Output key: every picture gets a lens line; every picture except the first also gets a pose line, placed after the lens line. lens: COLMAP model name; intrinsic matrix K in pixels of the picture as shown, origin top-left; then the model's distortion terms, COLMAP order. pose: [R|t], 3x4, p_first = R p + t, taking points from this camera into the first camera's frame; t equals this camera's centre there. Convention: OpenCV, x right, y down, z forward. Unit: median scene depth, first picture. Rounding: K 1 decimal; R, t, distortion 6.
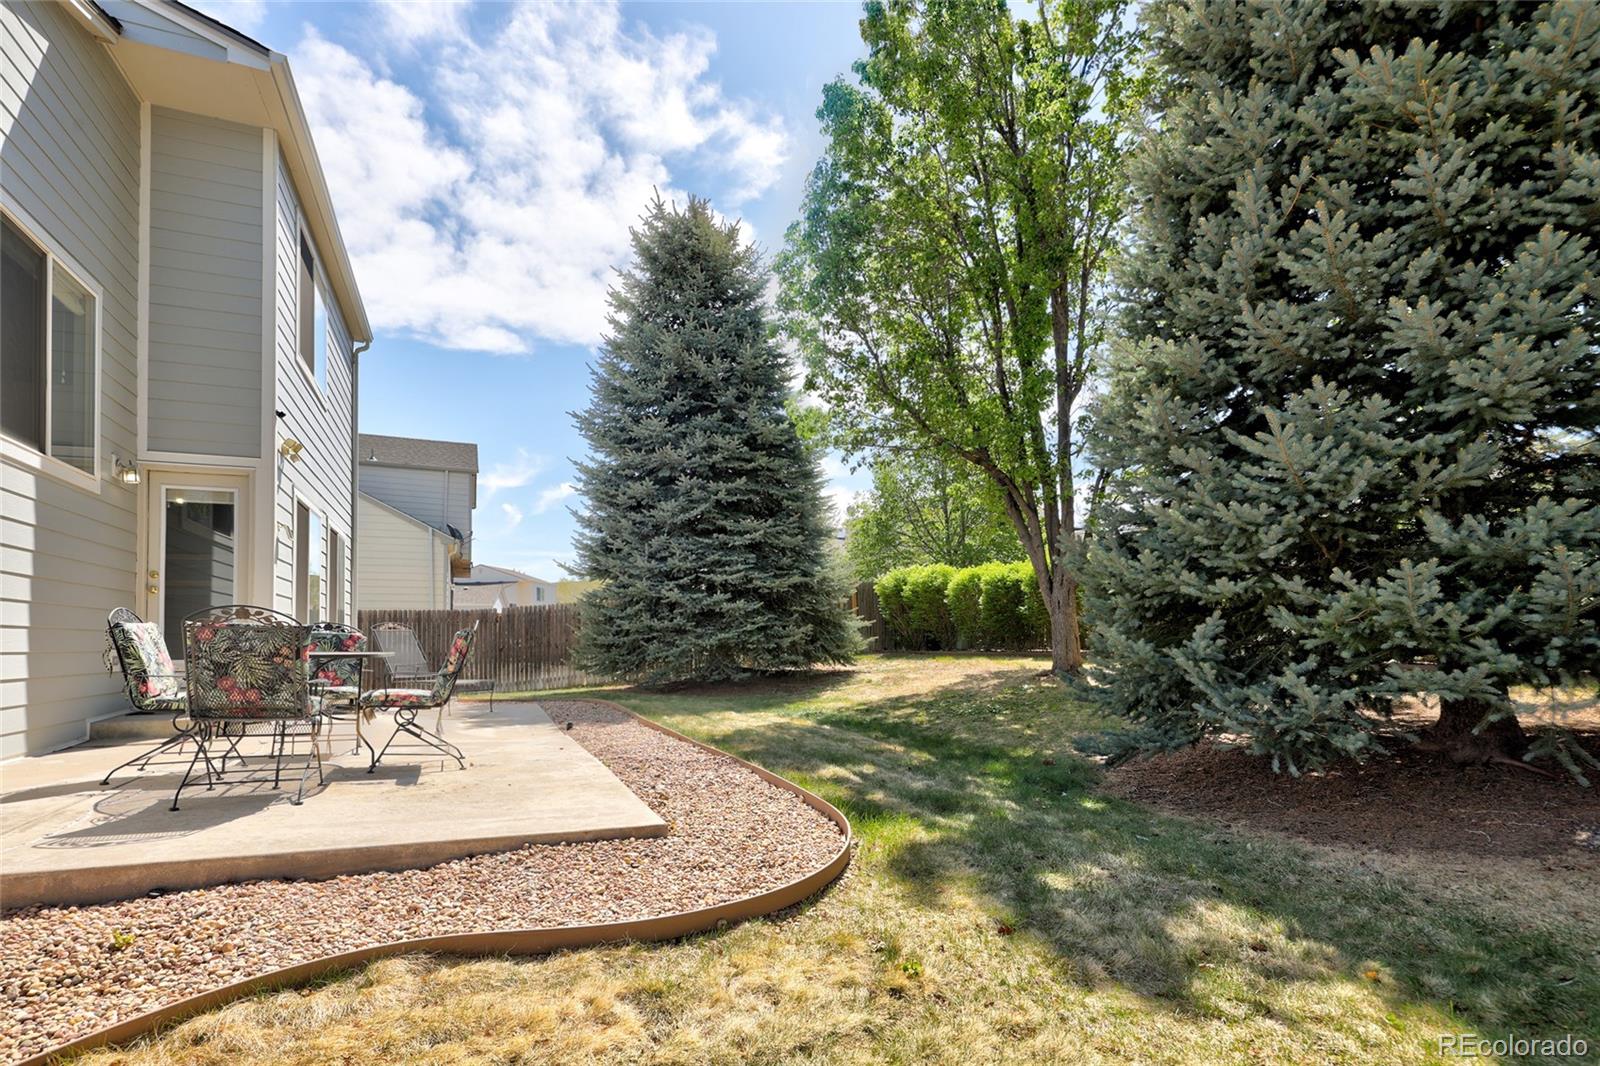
lens RADIAL K [[772.0, 0, 792.5], [0, 772.0, 628.1], [0, 0, 1]] dist [0.001647, -0.001620]
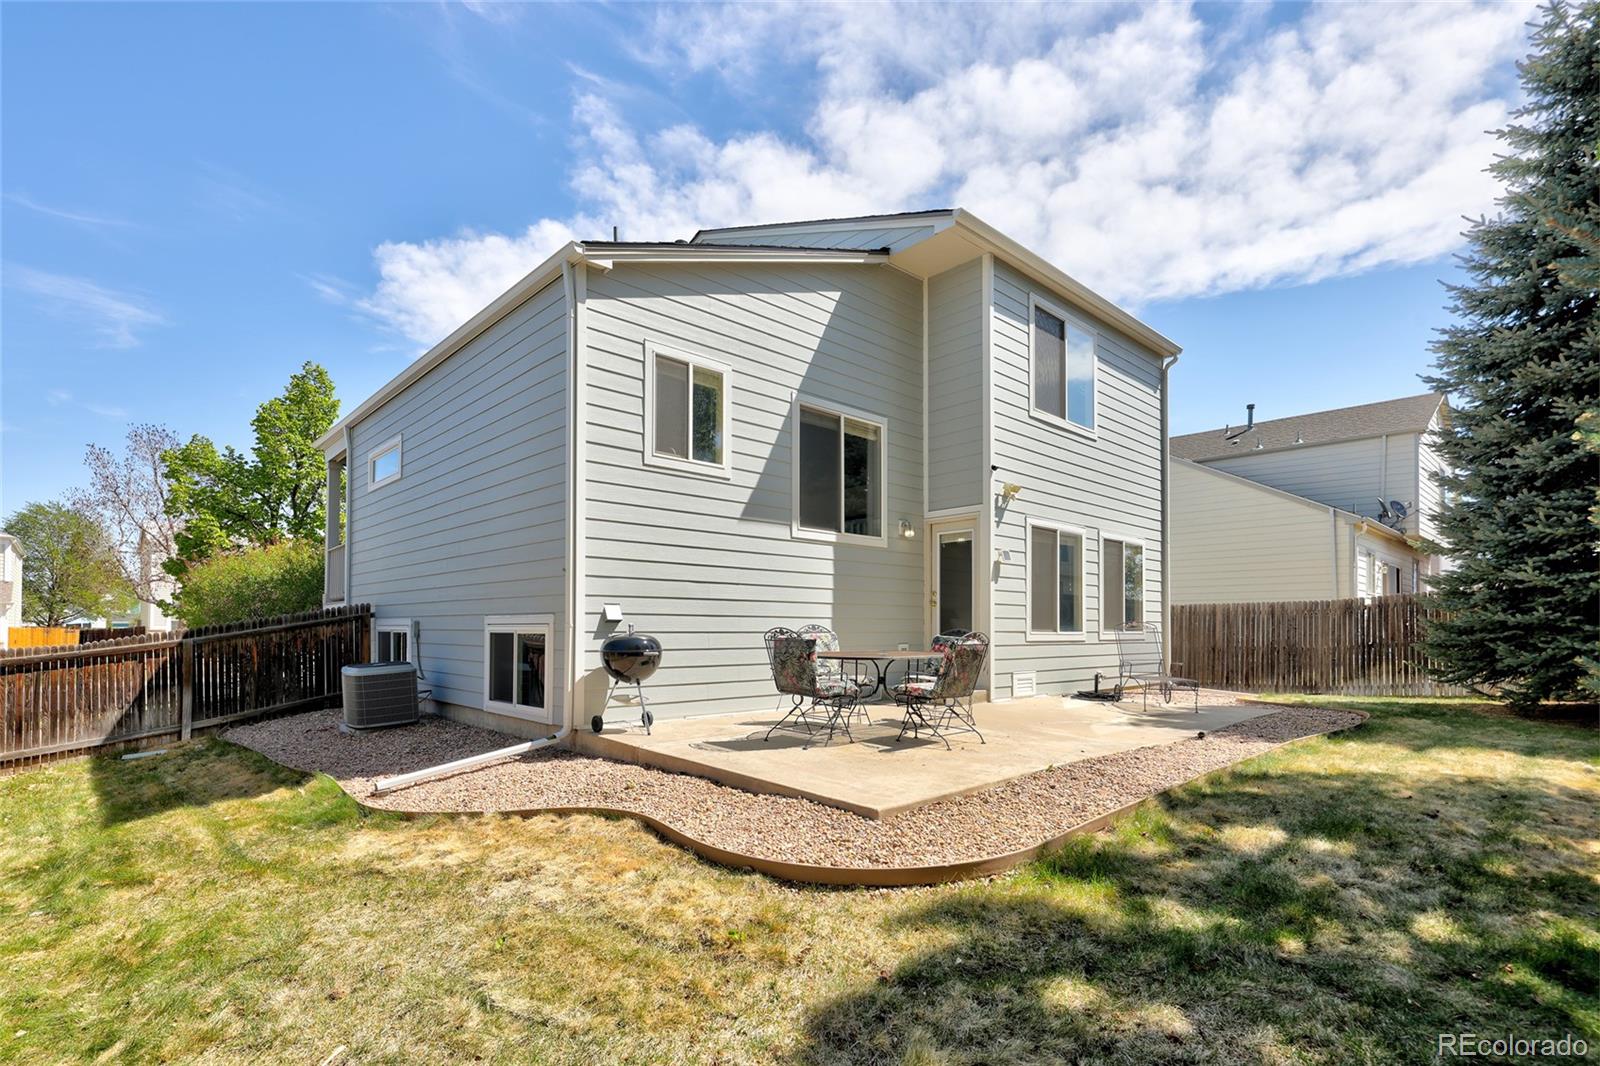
lens RADIAL K [[772.0, 0, 782.9], [0, 772.0, 619.5], [0, 0, 1]] dist [0.001647, -0.001620]
pose [[0.331354, -0.003461, -0.943500, 0.642085], [0.013390, 0.999910, 0.001035, -0.034030], [0.943411, -0.012976, 0.331371, 0.311940]]
